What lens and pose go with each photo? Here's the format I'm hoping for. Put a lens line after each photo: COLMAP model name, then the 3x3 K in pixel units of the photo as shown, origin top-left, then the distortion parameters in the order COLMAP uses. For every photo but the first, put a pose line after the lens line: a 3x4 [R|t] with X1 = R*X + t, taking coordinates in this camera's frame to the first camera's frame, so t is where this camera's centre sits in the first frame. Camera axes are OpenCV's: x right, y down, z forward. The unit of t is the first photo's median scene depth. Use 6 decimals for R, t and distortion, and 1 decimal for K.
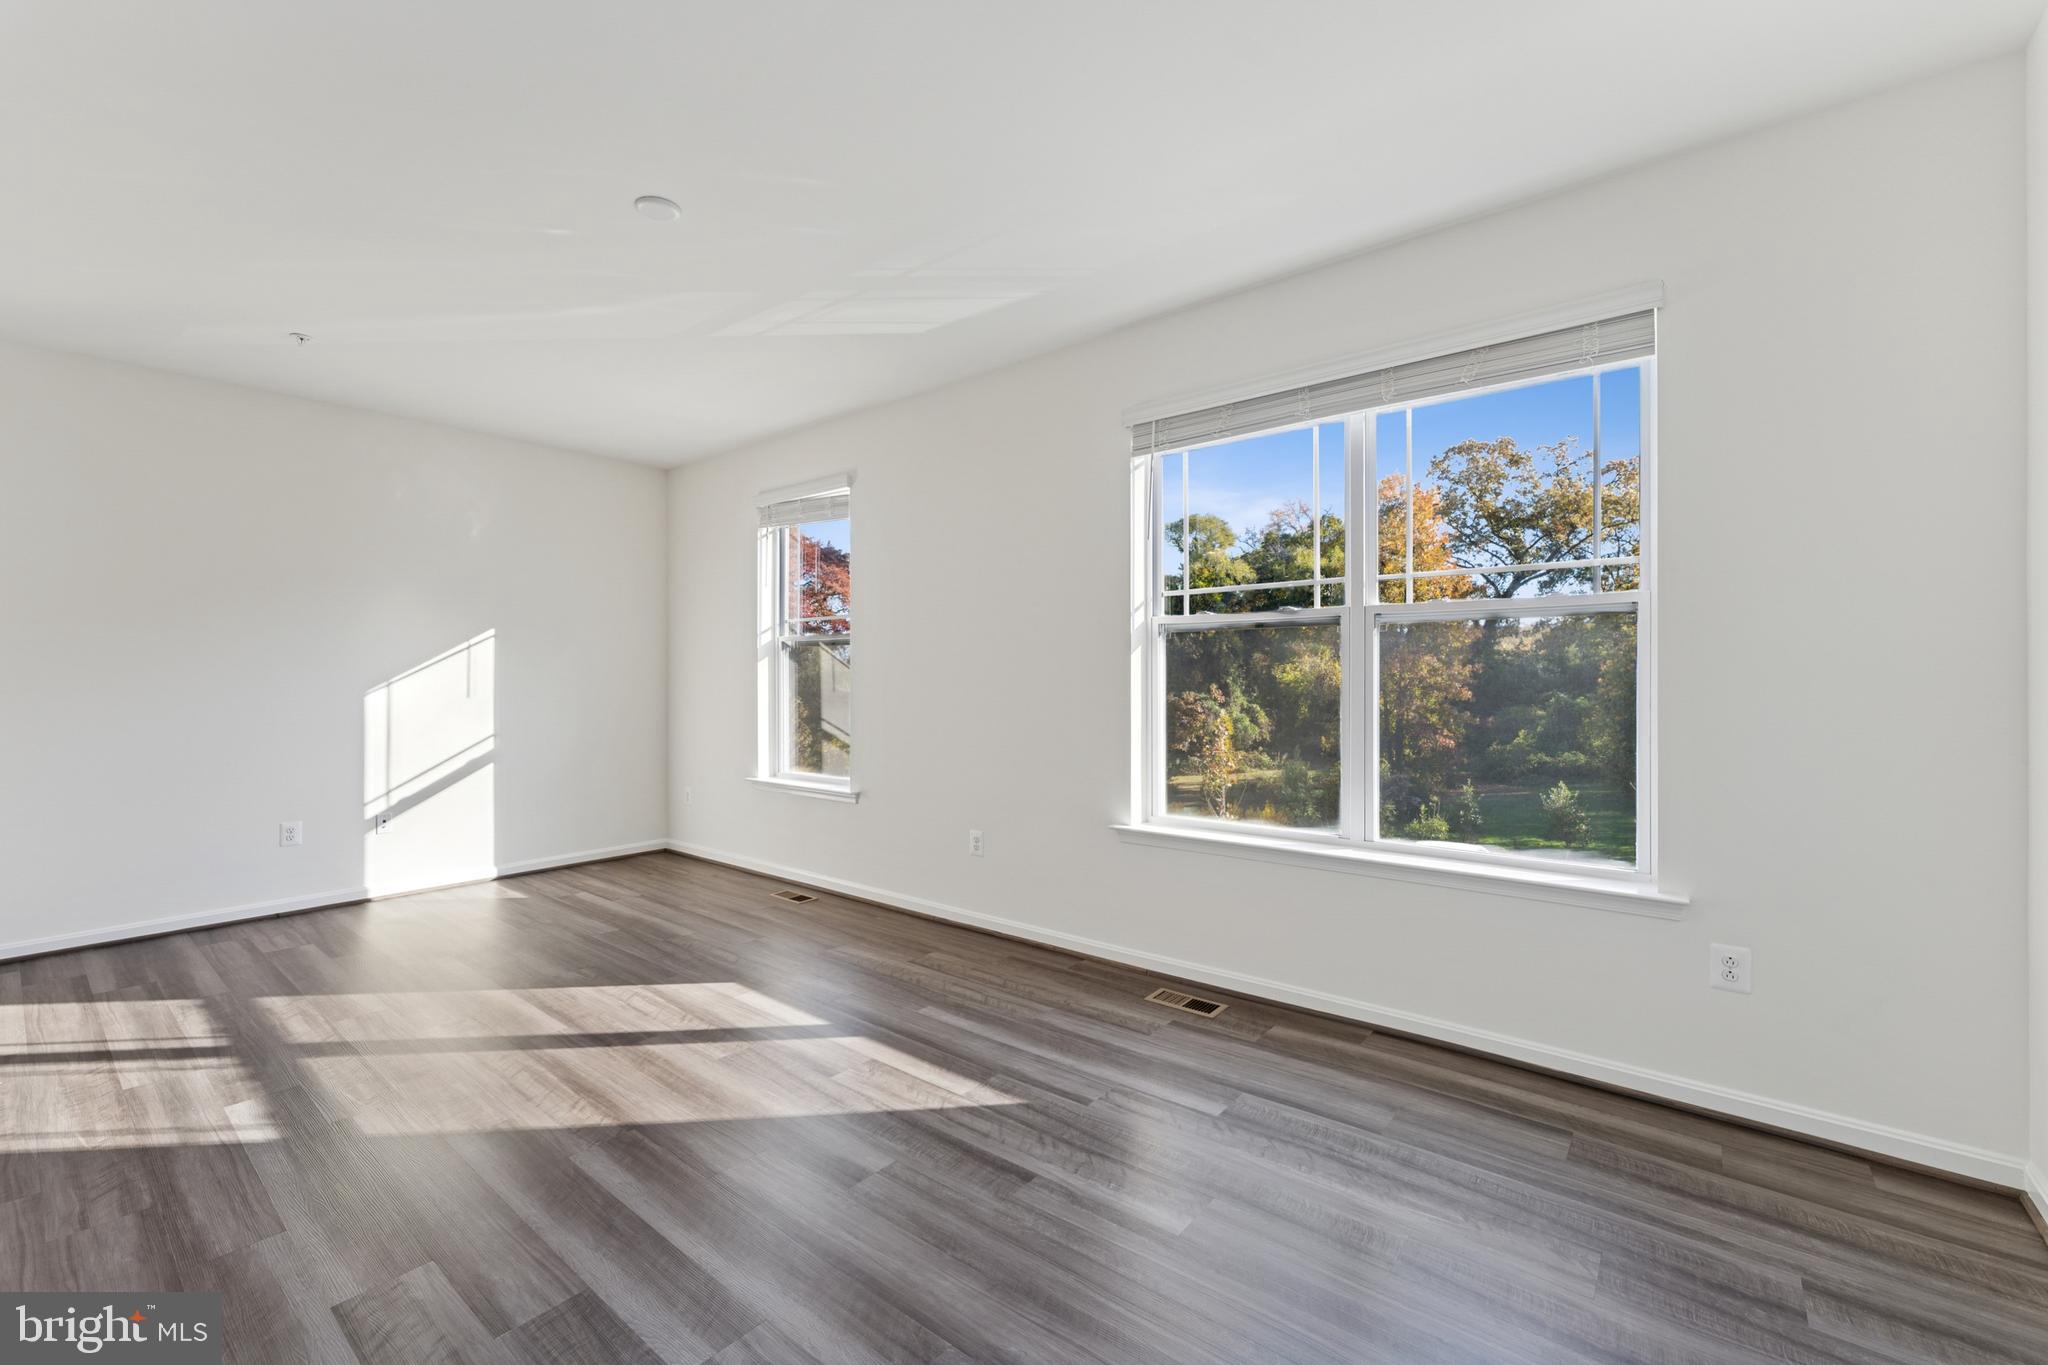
lens RADIAL K [[840.5, 0, 1026.4], [0, 840.5, 675.7], [0, 0, 1]] dist [0.001058, 0.000092]
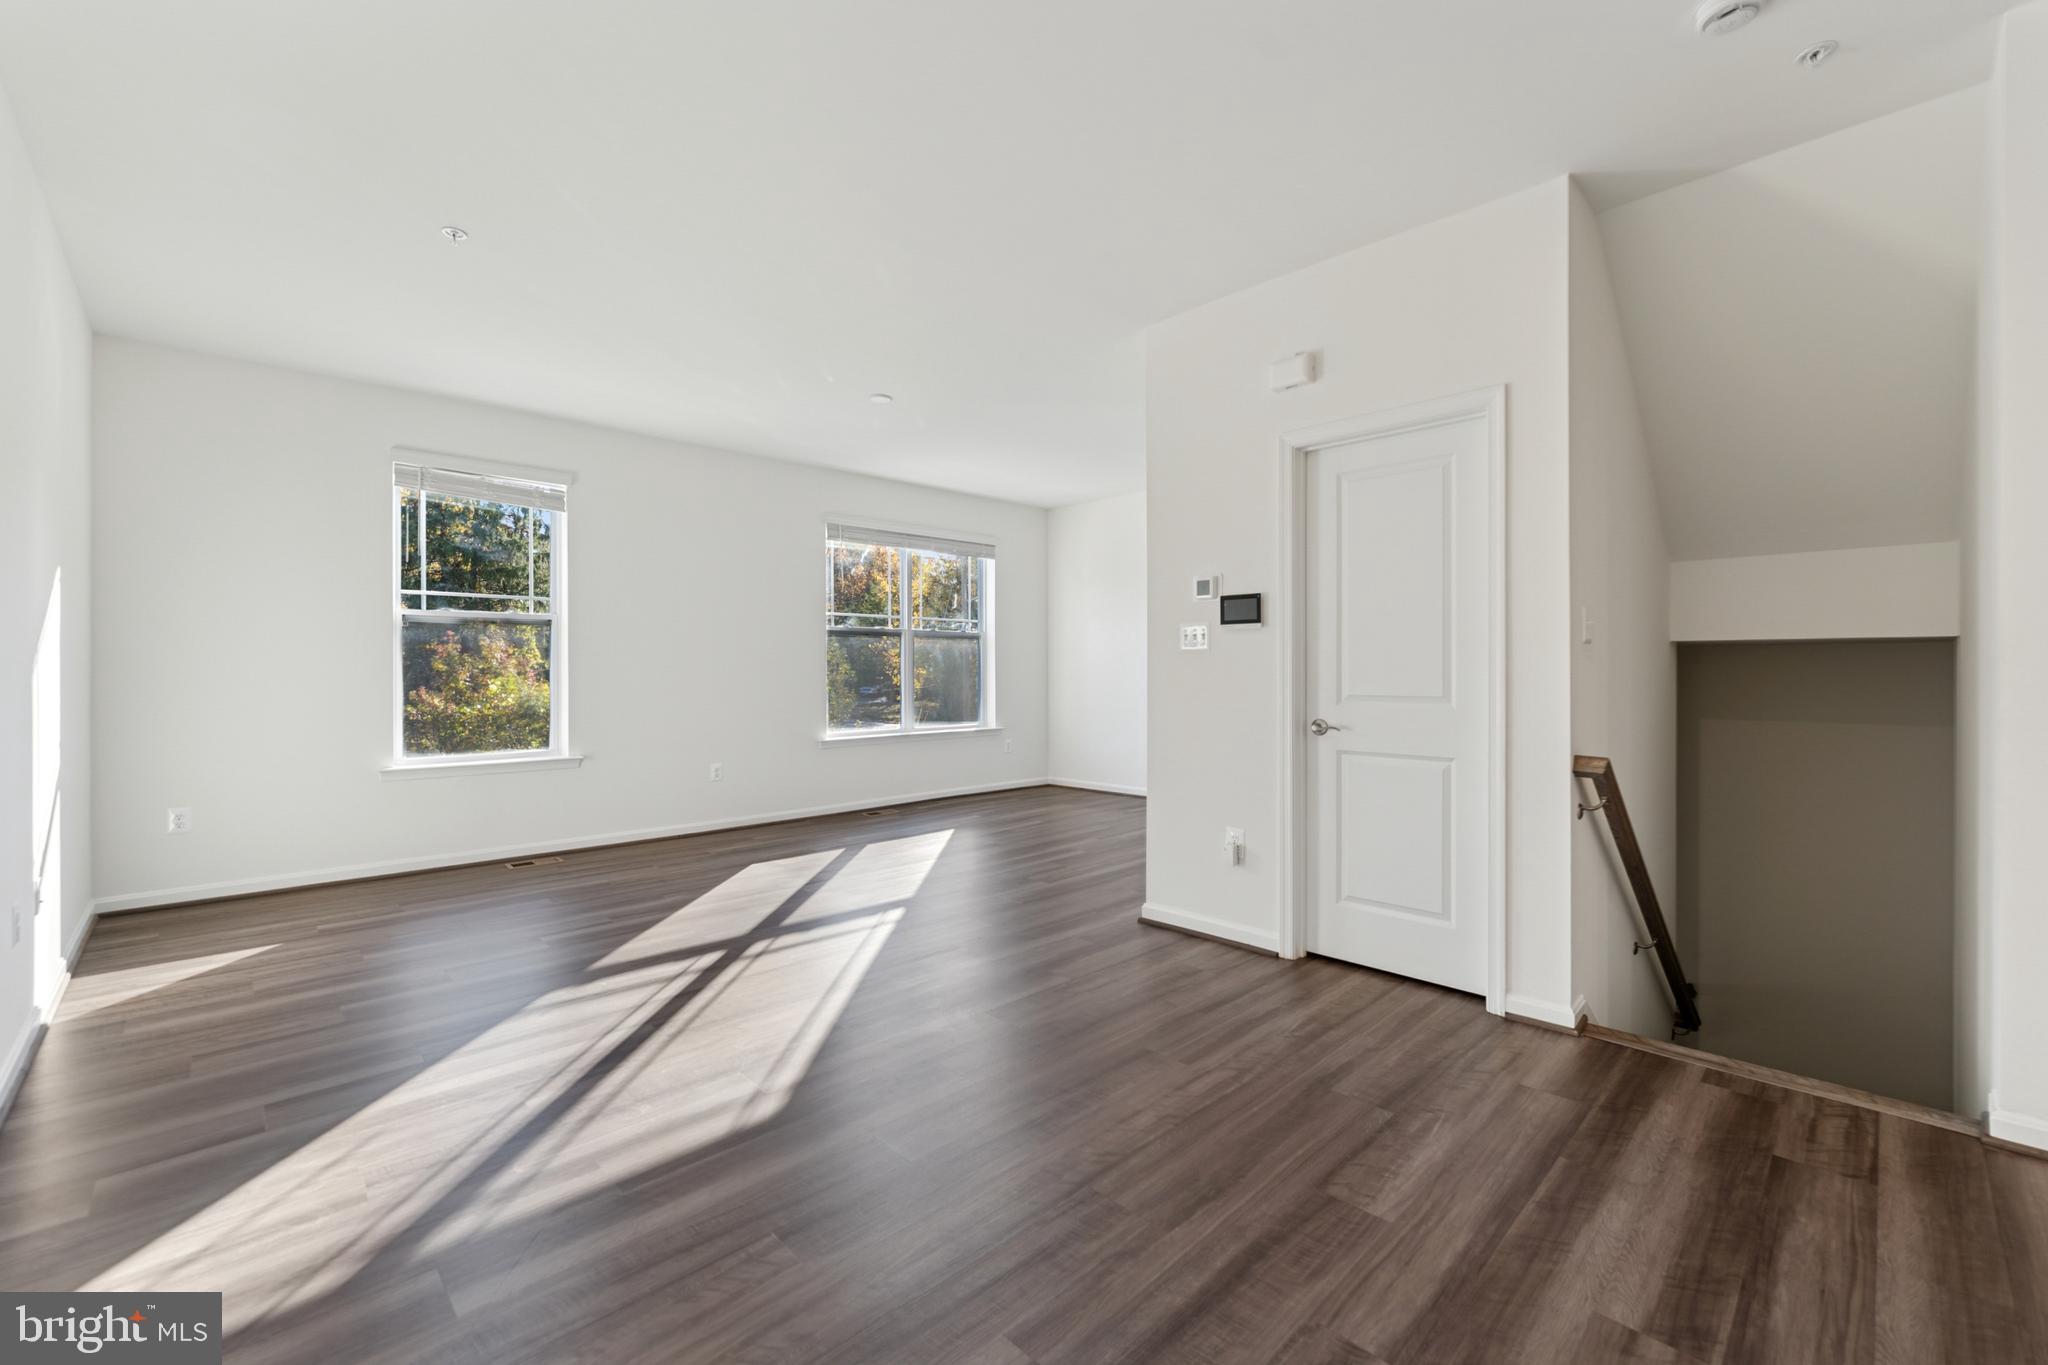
lens RADIAL K [[840.5, 0, 1026.4], [0, 840.5, 675.7], [0, 0, 1]] dist [0.001058, 0.000092]
pose [[0.126530, -0.000318, 0.991963, -2.045144], [0.002885, 0.999996, -0.000047, 0.049704], [-0.991959, 0.002868, 0.126530, 0.415856]]
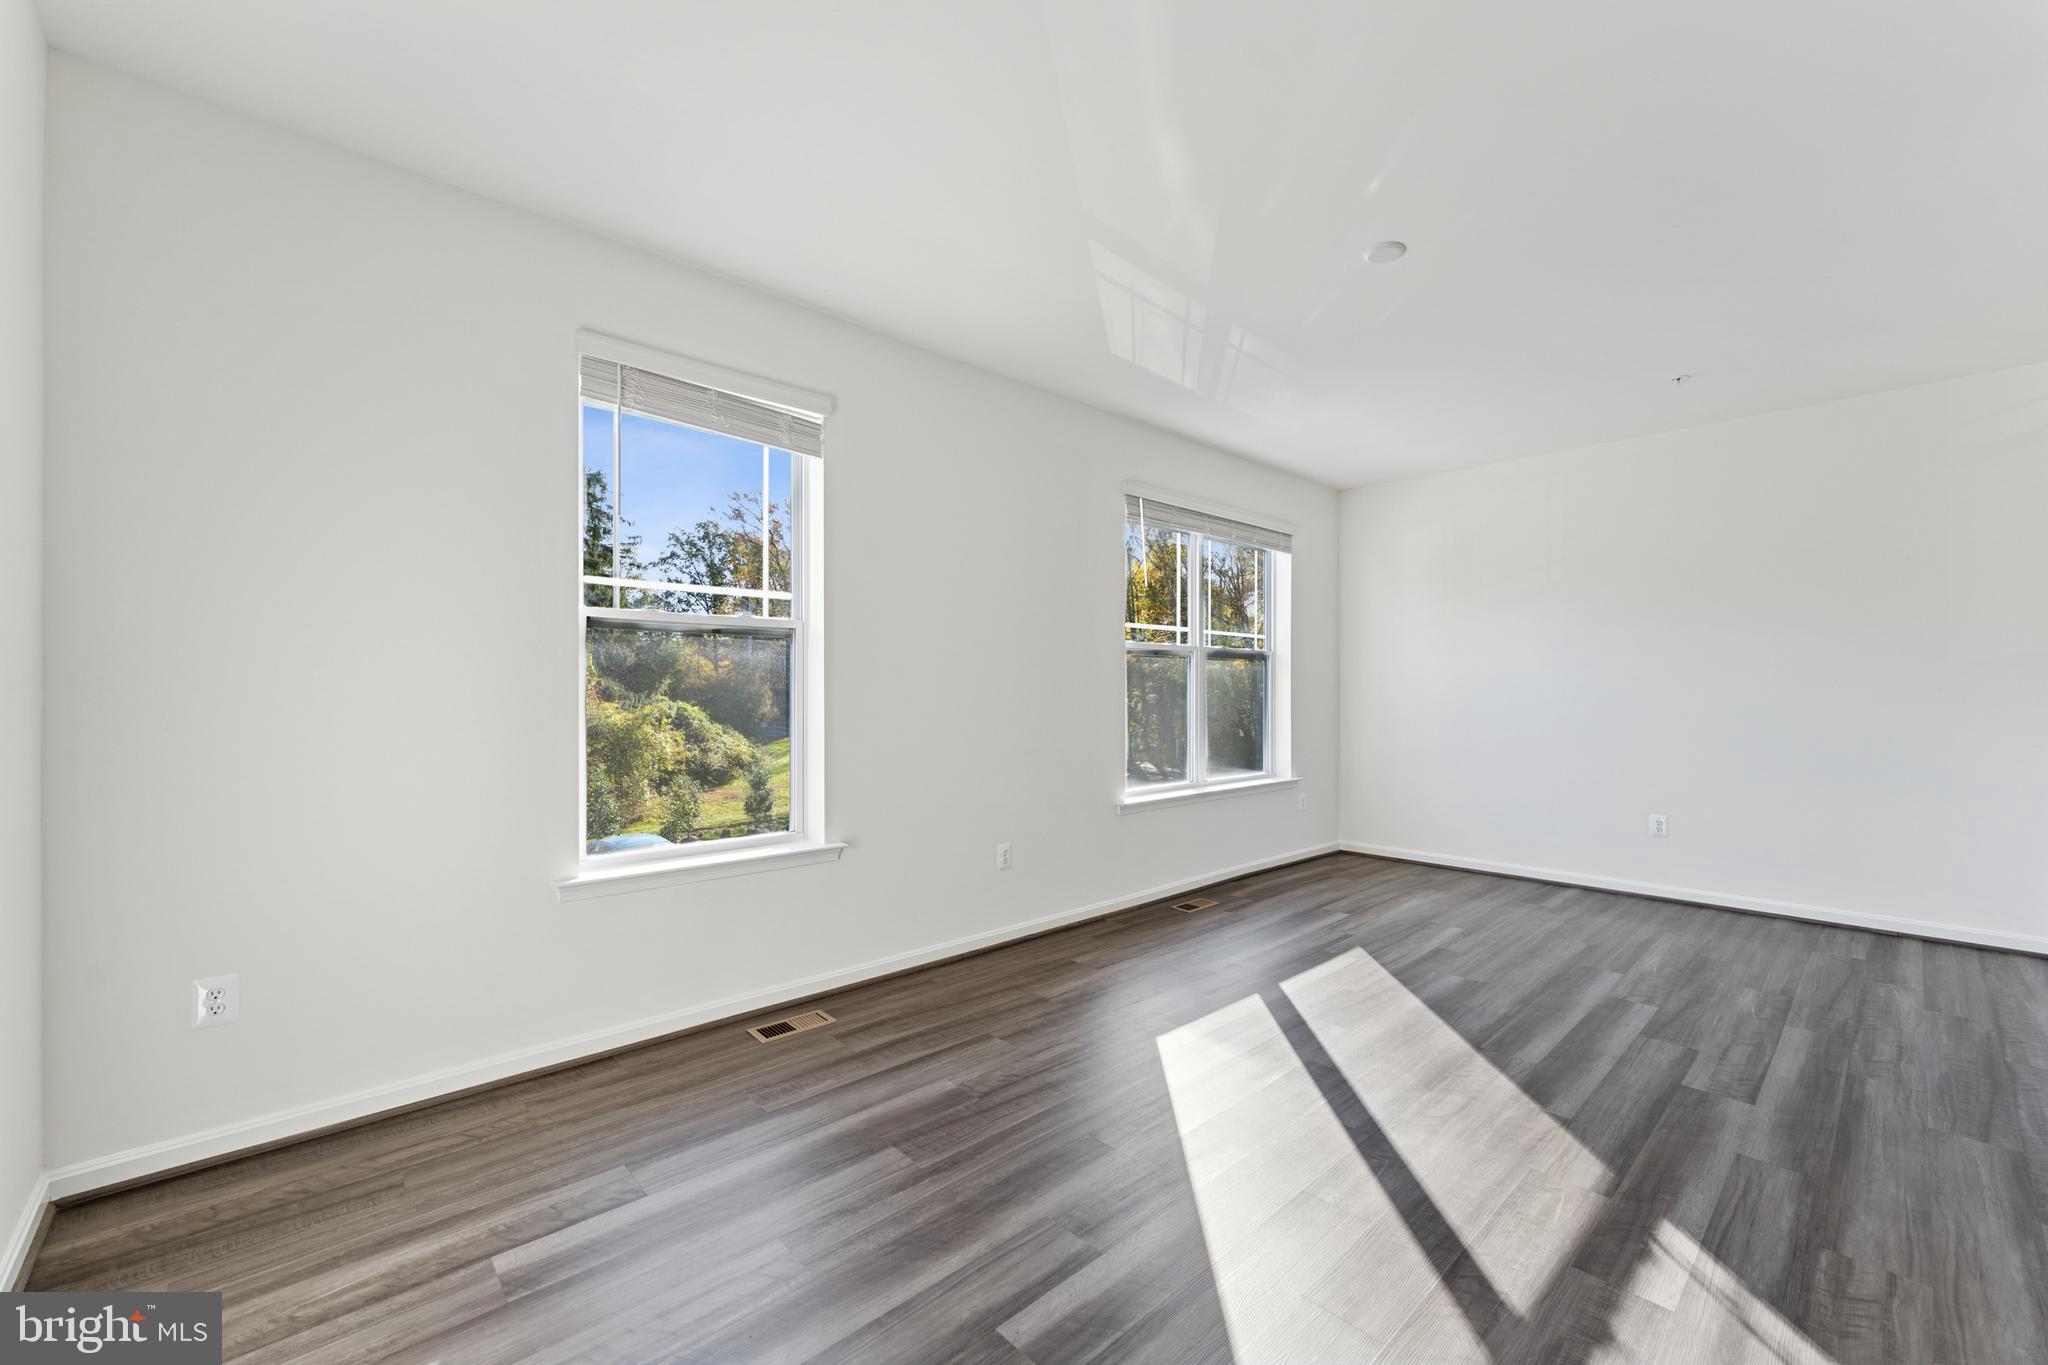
lens RADIAL K [[817.5, 0, 1023.4], [0, 817.5, 687.9], [0, 0, 1]] dist [-0.002055, -0.000227]
pose [[0.146902, 0.004850, 0.989139, -1.425108], [-0.002708, 0.999986, -0.004501, 0.012020], [-0.989147, -0.002018, 0.146913, 1.204364]]
